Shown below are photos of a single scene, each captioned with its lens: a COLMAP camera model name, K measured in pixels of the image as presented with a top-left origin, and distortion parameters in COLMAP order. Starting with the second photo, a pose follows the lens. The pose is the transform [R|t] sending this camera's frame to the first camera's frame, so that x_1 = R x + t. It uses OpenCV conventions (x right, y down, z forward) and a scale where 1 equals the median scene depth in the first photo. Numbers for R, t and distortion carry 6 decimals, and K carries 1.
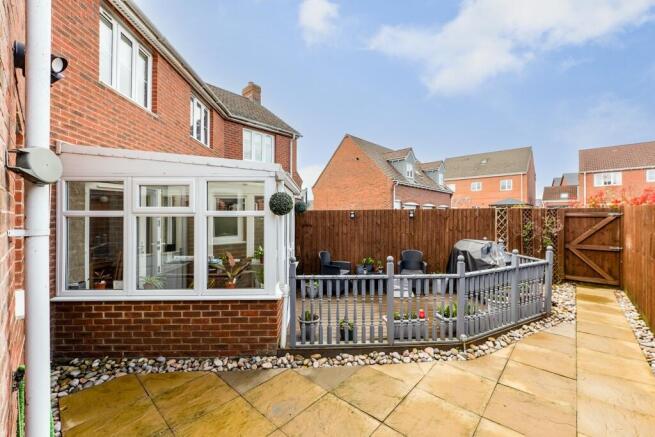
lens RADIAL K [[264.8, 0, 326.3], [0, 264.8, 219.2], [0, 0, 1]] dist [-0.015301, -0.000025]
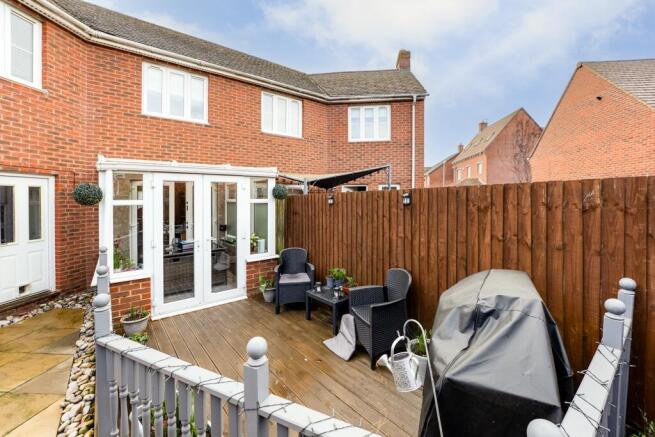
lens RADIAL K [[270.5, 0, 334.6], [0, 270.5, 204.8], [0, 0, 1]] dist [-0.016019, 0.000214]
pose [[0.607397, 0.006225, -0.794374, 0.640114], [-0.000679, 0.999973, 0.007318, -0.012687], [0.794398, -0.003906, 0.607385, 0.588946]]
